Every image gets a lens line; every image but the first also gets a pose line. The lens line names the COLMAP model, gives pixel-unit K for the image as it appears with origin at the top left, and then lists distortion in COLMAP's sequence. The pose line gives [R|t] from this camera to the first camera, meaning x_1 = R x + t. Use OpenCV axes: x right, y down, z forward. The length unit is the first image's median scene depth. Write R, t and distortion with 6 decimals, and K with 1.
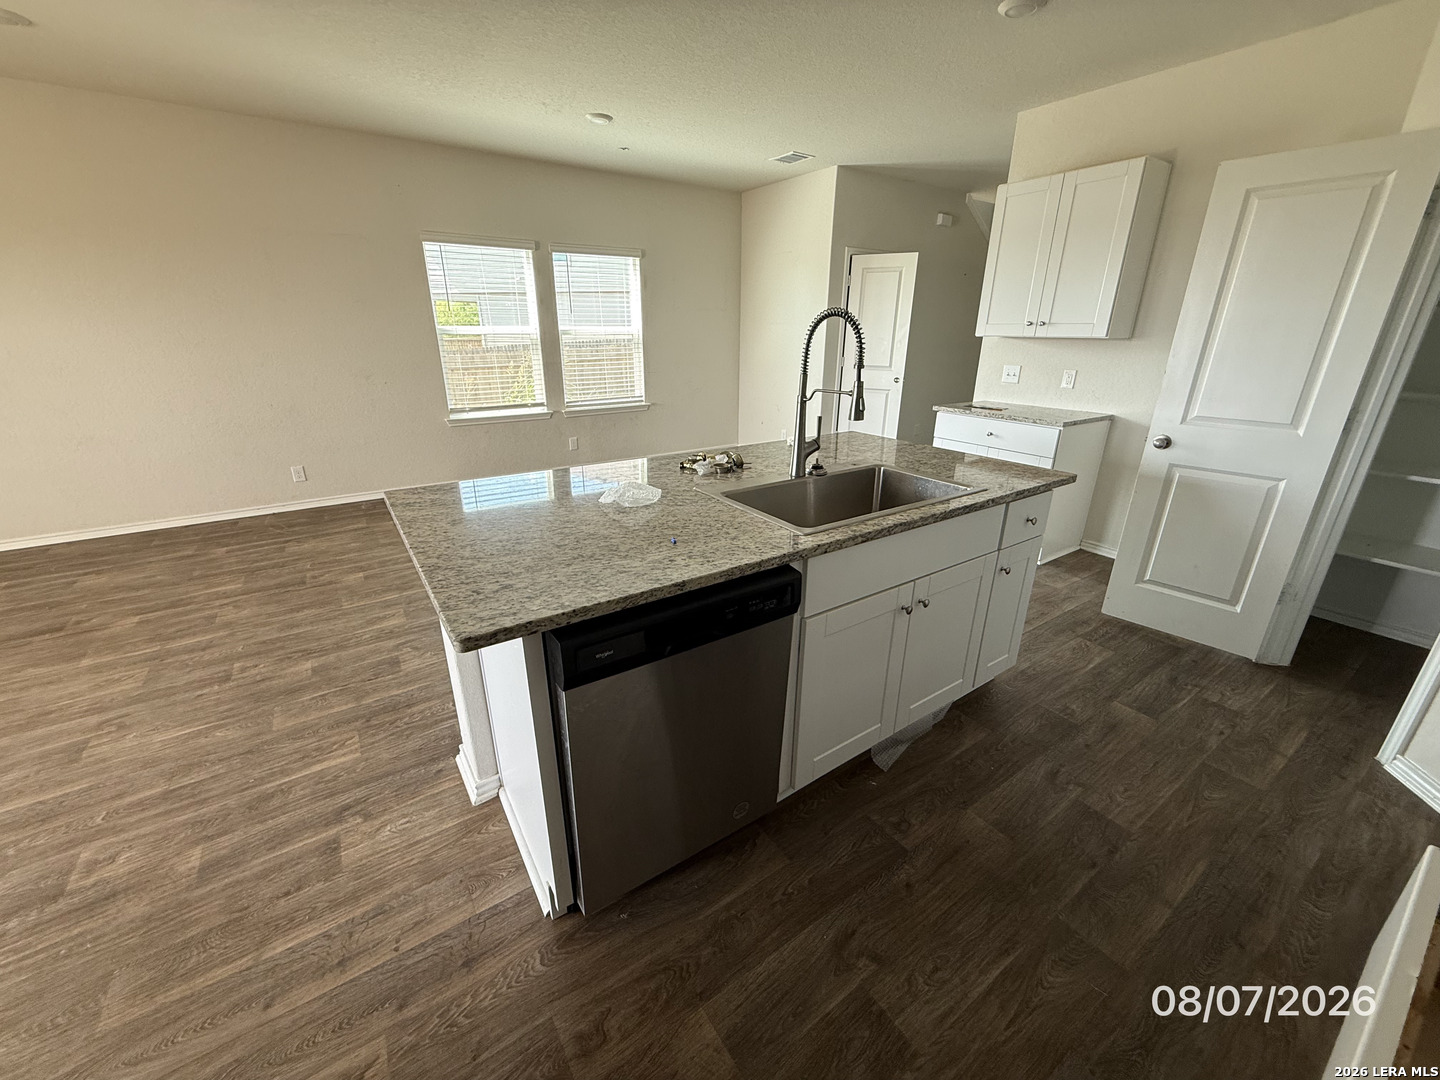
lens RADIAL K [[571.7, 0, 717.6], [0, 571.7, 538.0], [0, 0, 1]] dist [0.000211, 0.000034]
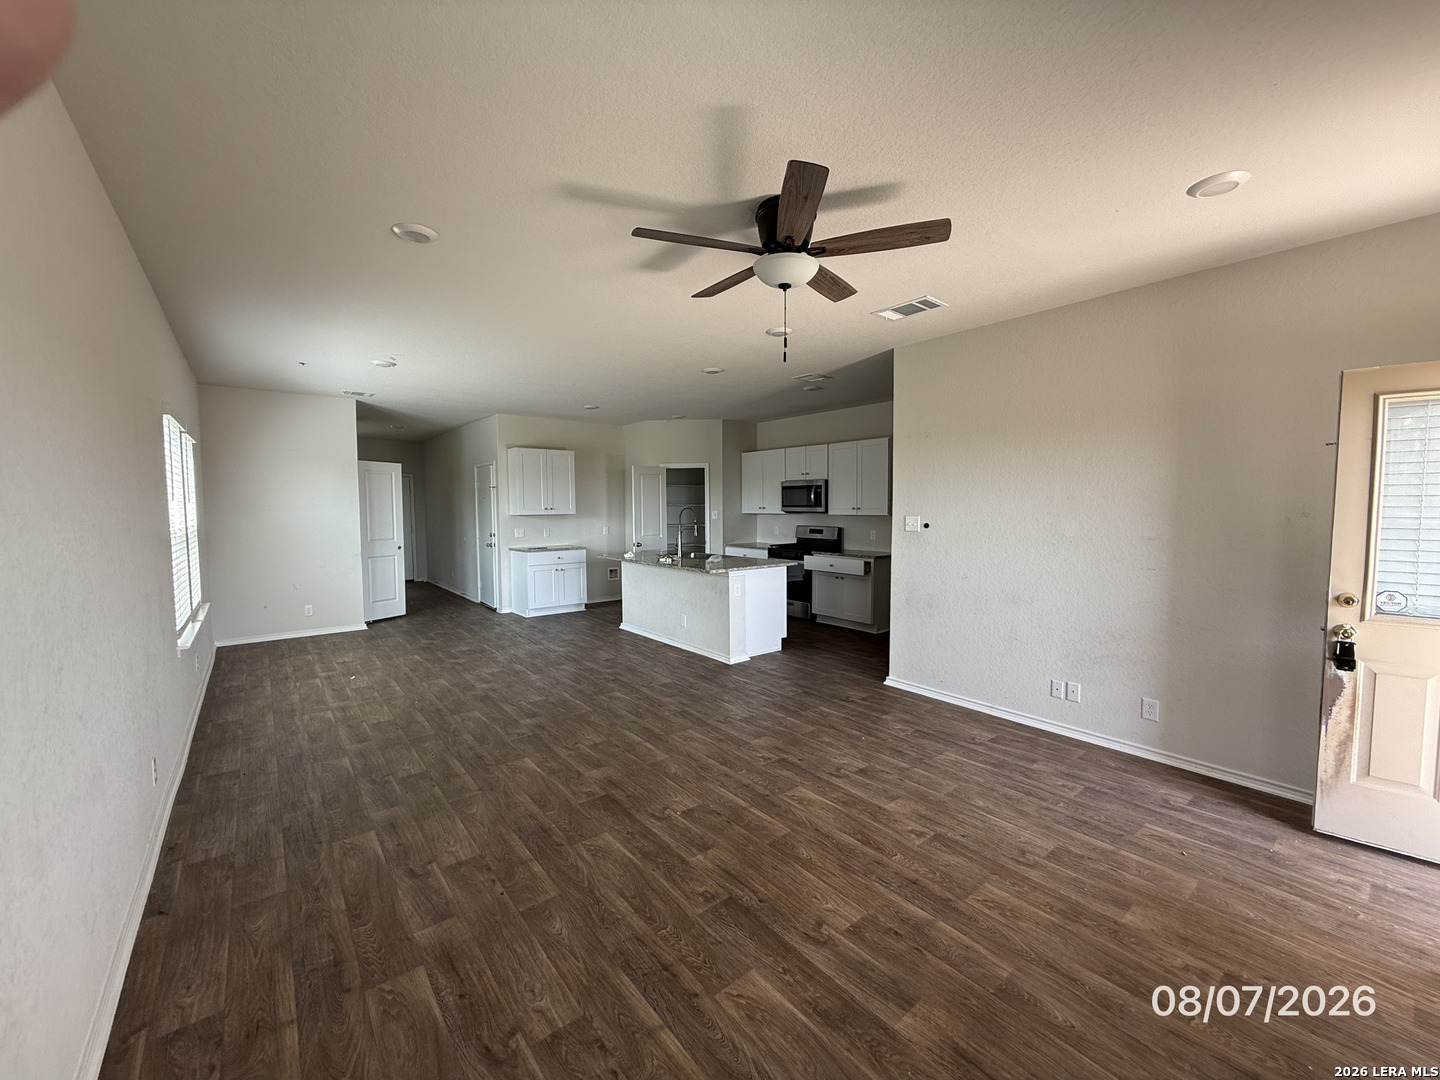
lens RADIAL K [[571.7, 0, 717.6], [0, 571.7, 538.0], [0, 0, 1]] dist [0.000211, 0.000034]
pose [[-0.080424, -0.061924, 0.994835, -2.349853], [0.348842, 0.933201, 0.086288, -0.320435], [-0.933725, 0.353980, -0.053450, 0.754781]]
